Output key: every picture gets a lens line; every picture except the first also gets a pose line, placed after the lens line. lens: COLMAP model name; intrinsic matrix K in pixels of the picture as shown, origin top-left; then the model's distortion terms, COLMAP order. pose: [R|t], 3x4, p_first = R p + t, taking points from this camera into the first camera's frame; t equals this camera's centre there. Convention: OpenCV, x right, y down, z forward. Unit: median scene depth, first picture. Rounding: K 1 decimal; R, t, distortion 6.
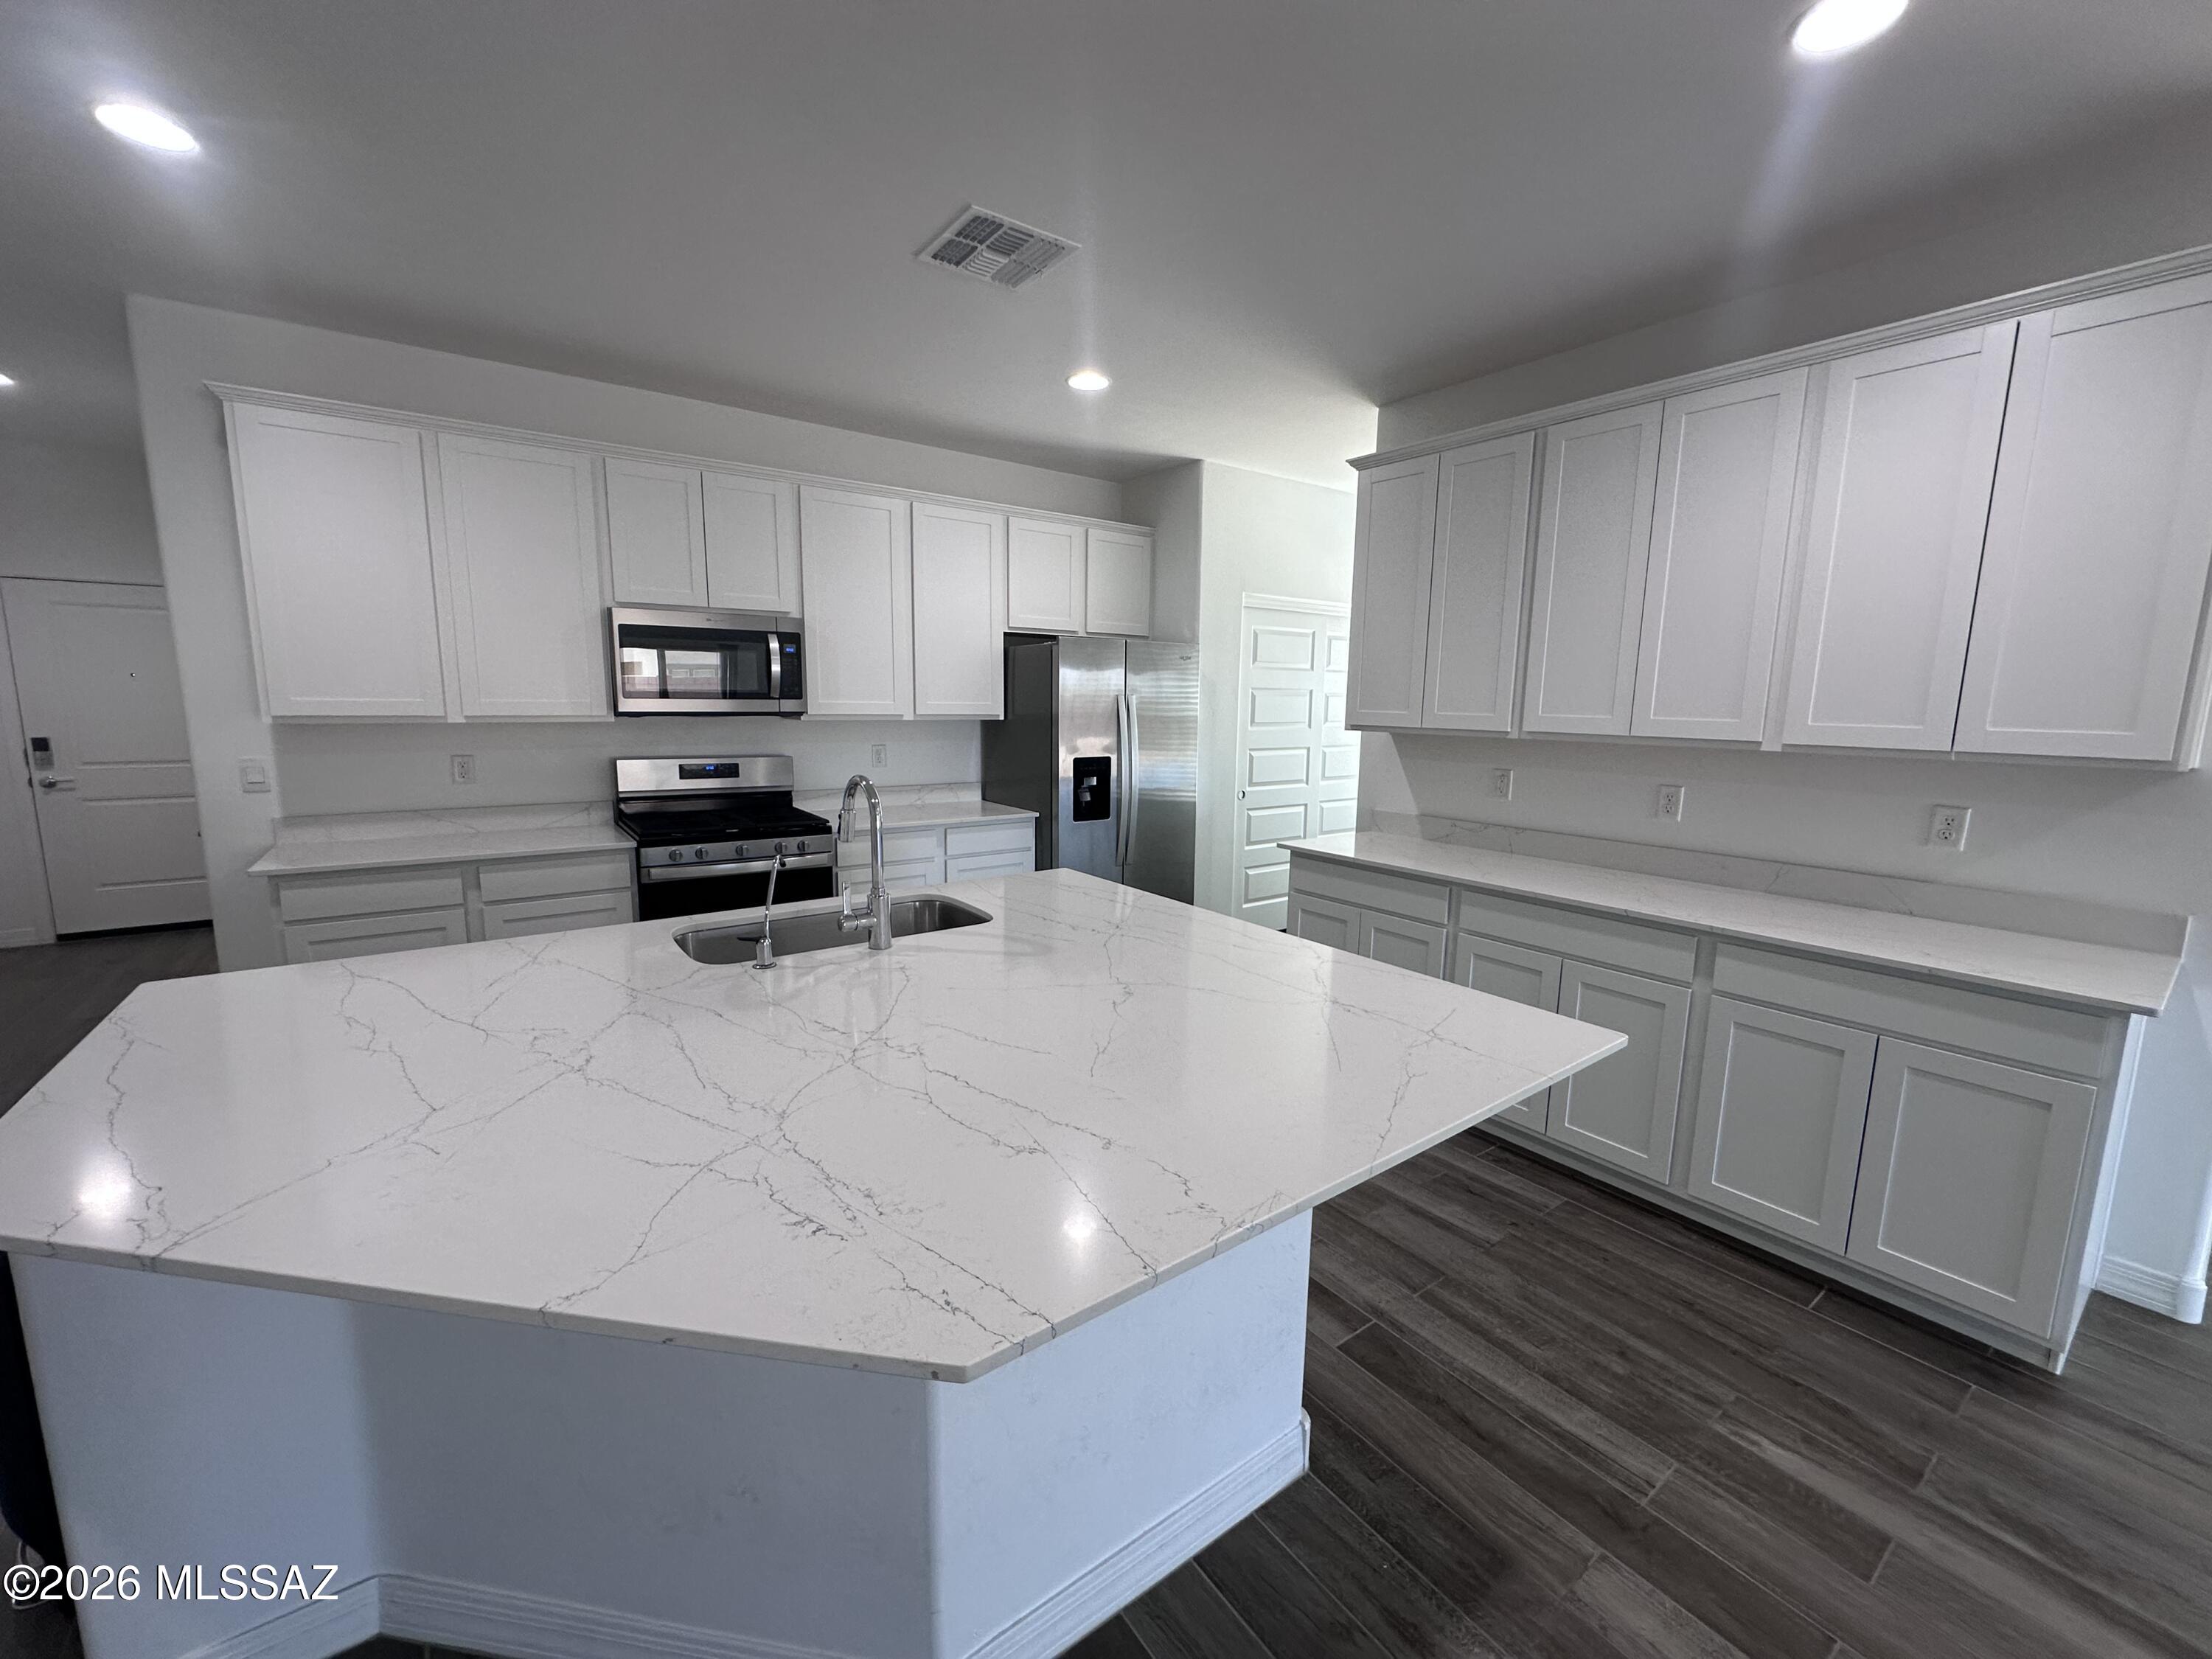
lens RADIAL K [[884.9, 0, 1103.5], [0, 884.9, 835.2], [0, 0, 1]] dist [-0.006036, 0.001529]
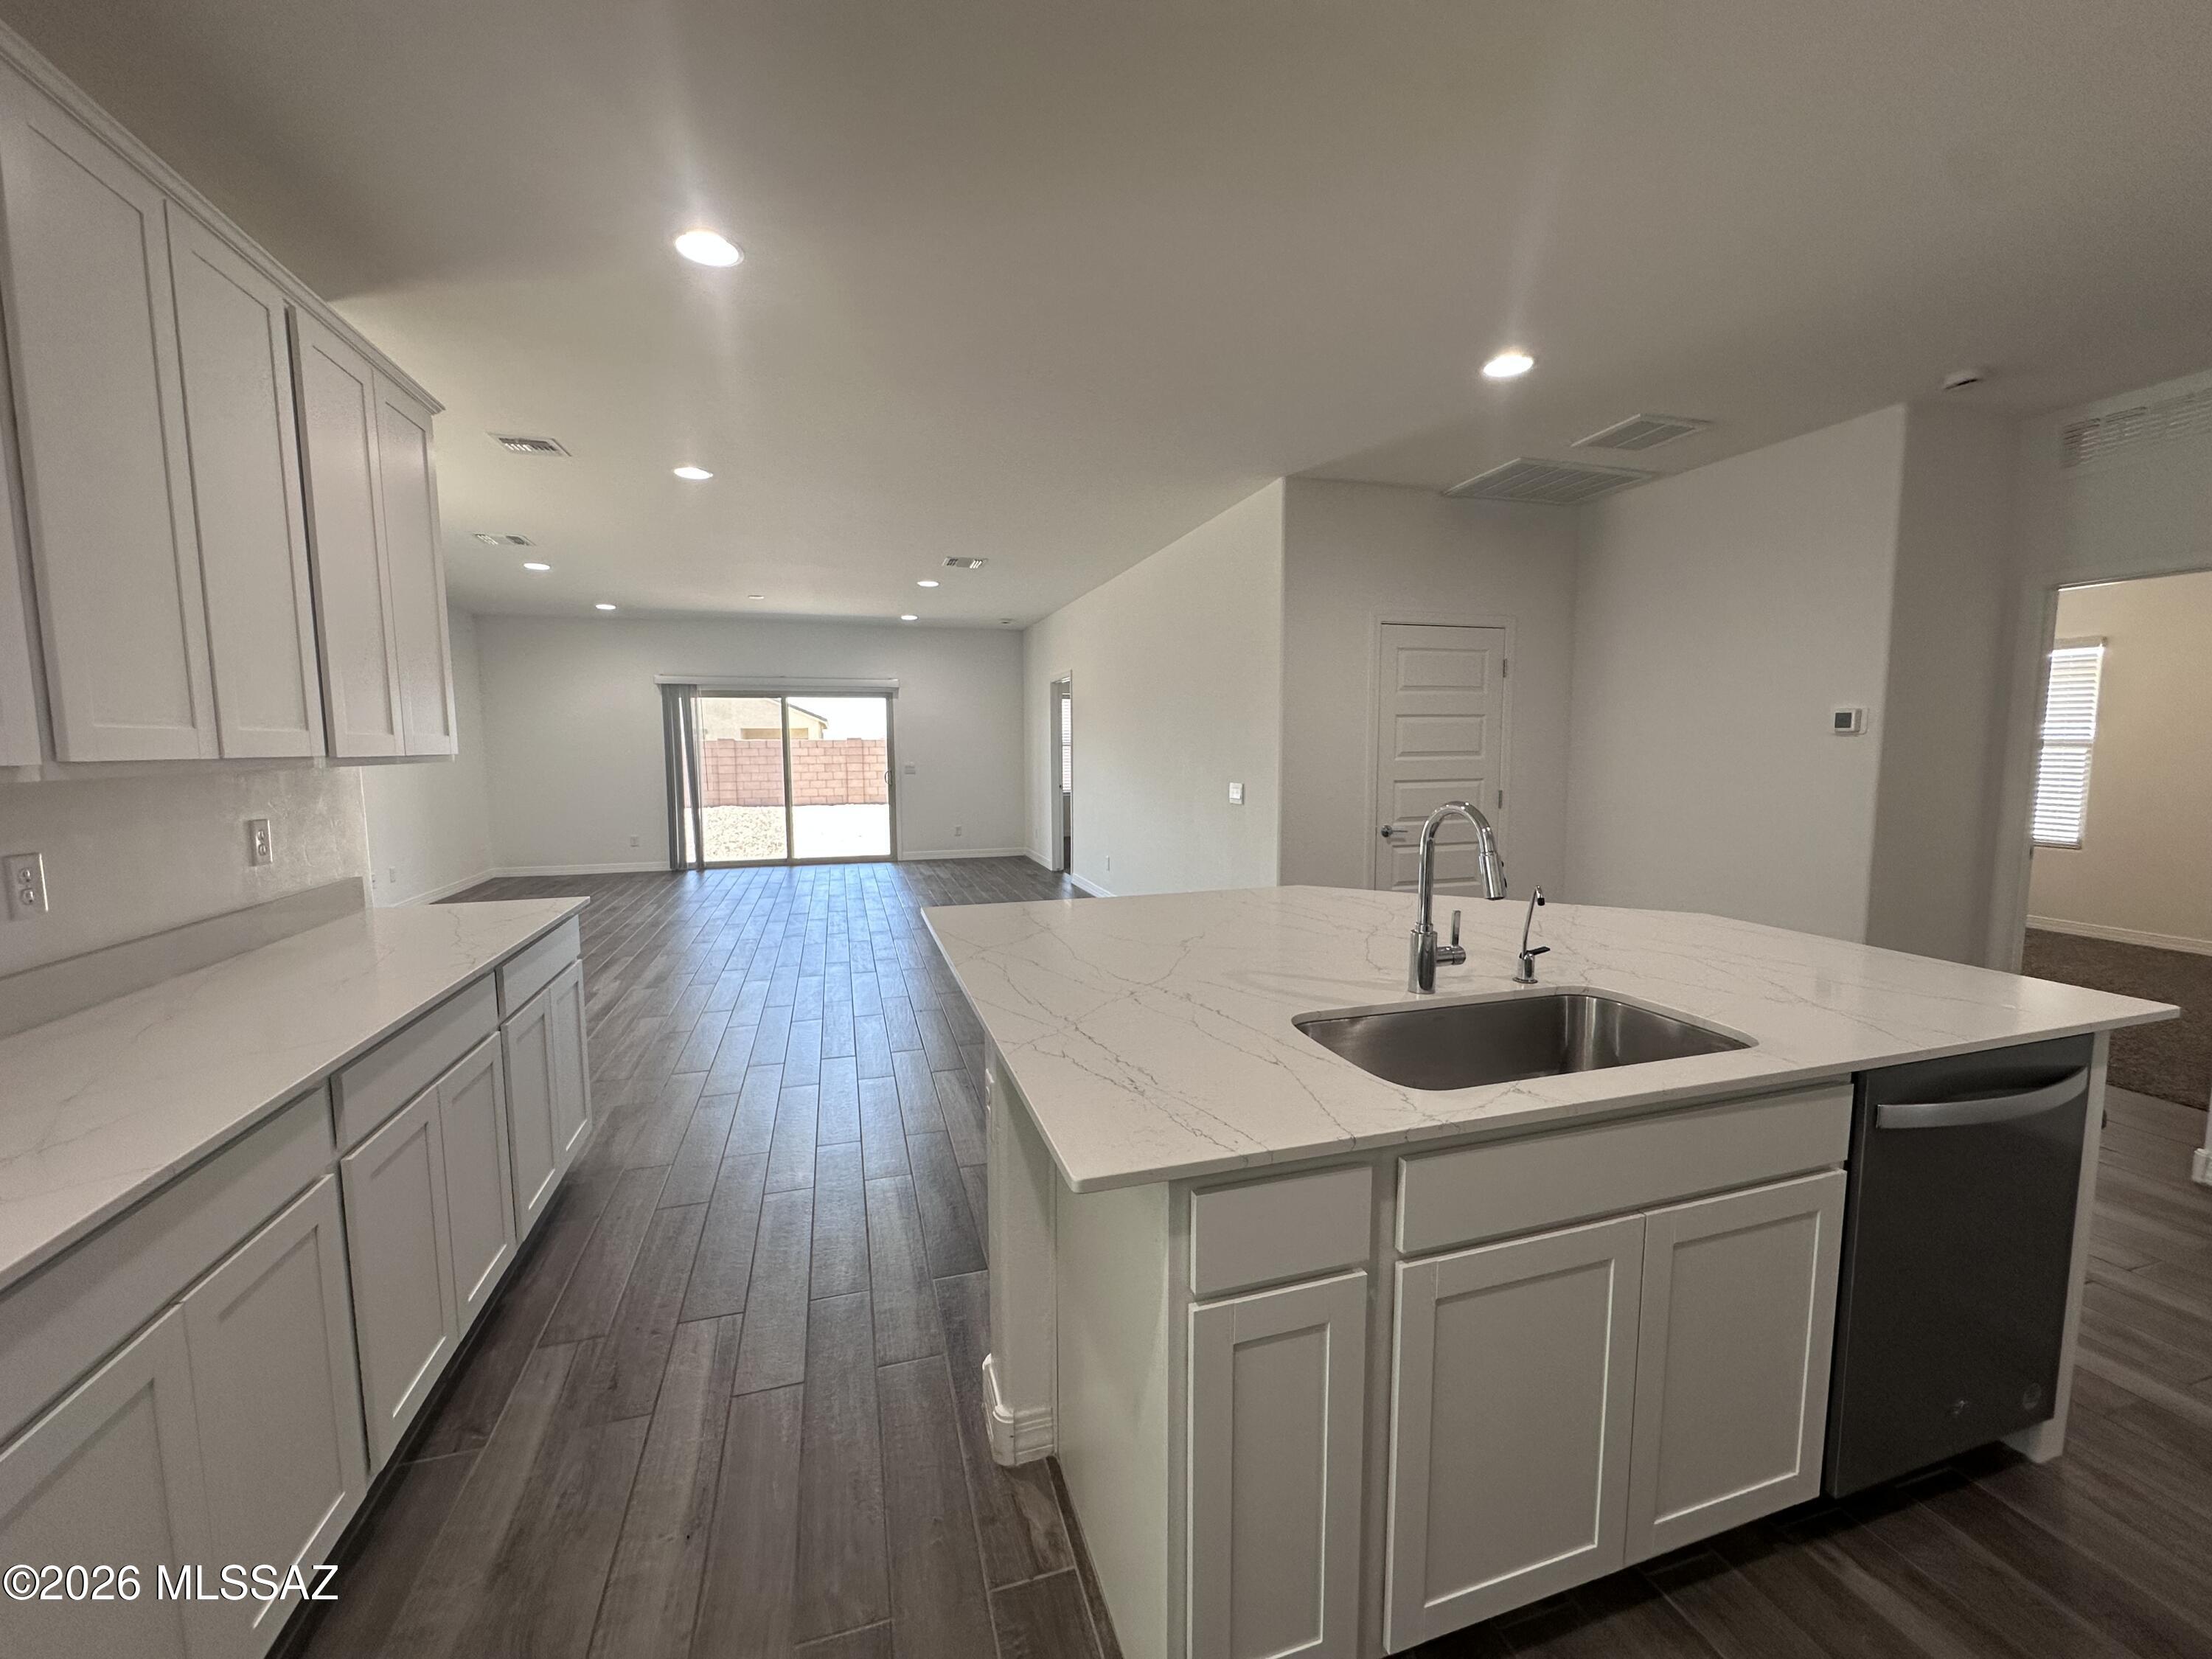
lens RADIAL K [[884.9, 0, 1104.7], [0, 884.9, 828.5], [0, 0, 1]] dist [-0.006036, 0.001529]
pose [[-0.945993, -0.041182, 0.321560, -0.144183], [0.041370, 0.968454, 0.245735, -0.161677], [-0.321536, 0.245766, -0.914447, 1.167462]]
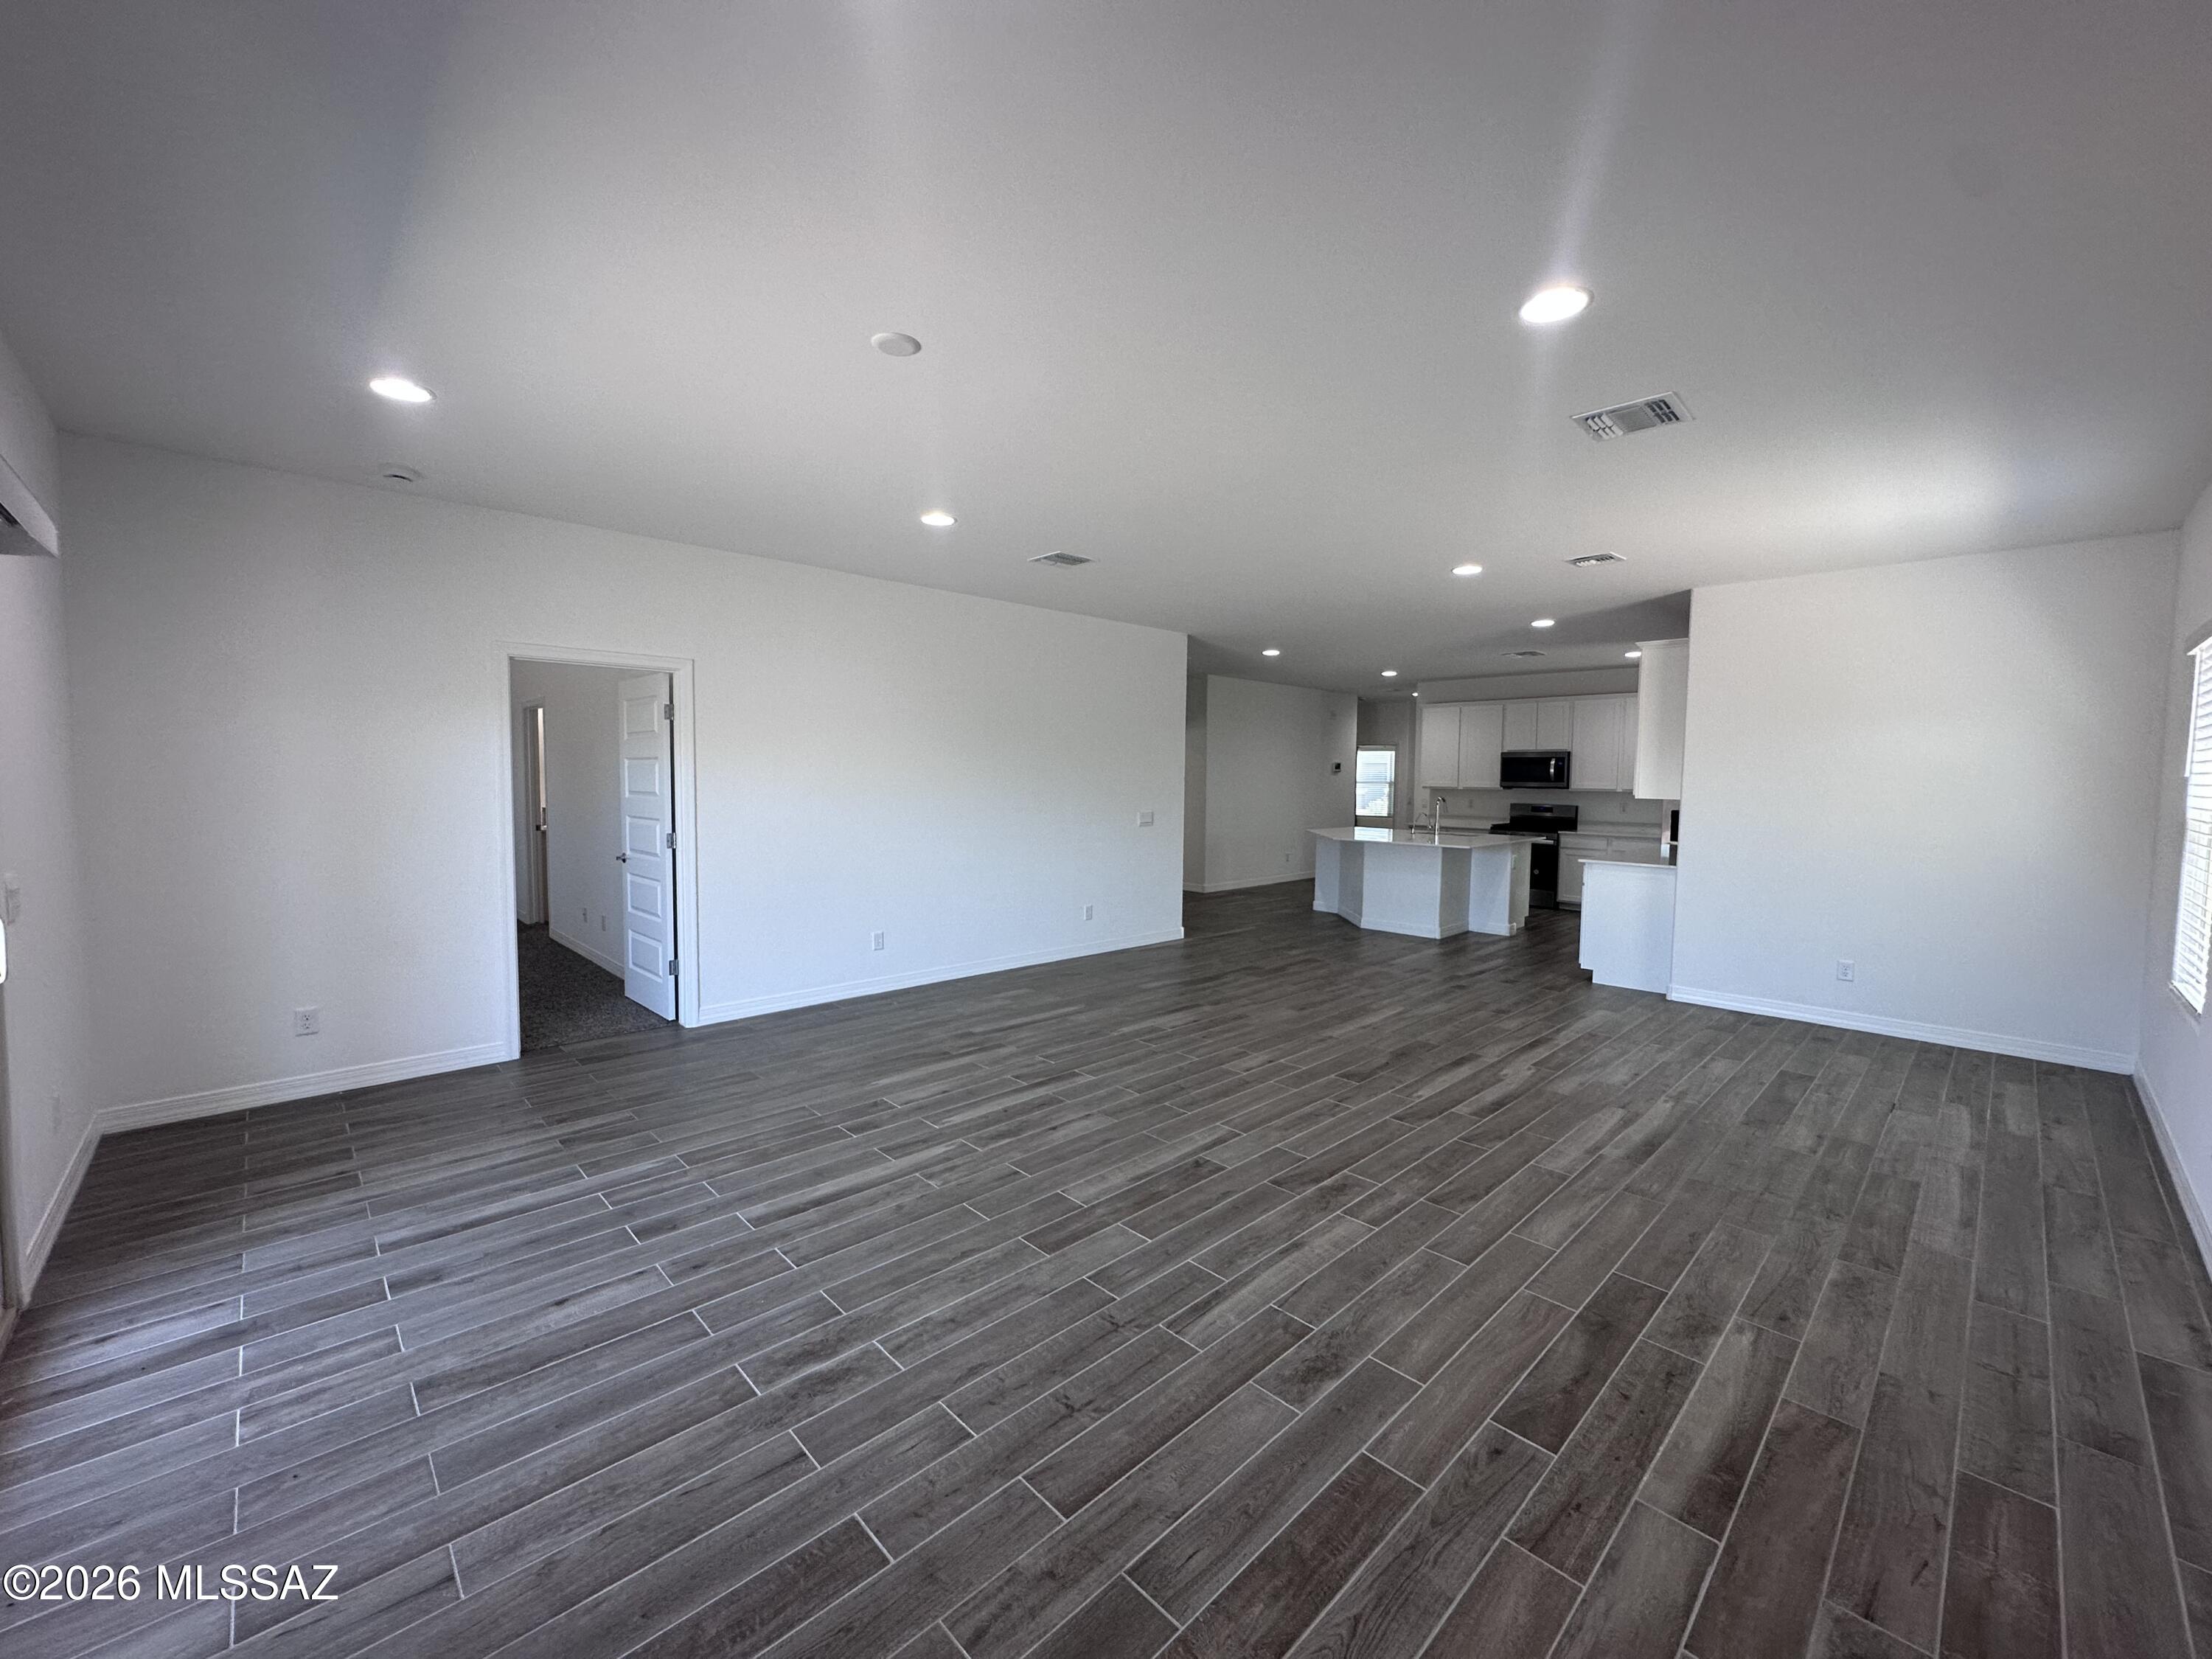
lens RADIAL K [[884.9, 0, 1072.4], [0, 884.9, 821.8], [0, 0, 1]] dist [-0.006036, 0.001529]
pose [[0.108470, 0.042823, -0.993177, 2.485212], [-0.161959, 0.986485, 0.024846, 0.153935], [0.980818, 0.158159, 0.113940, -0.819791]]
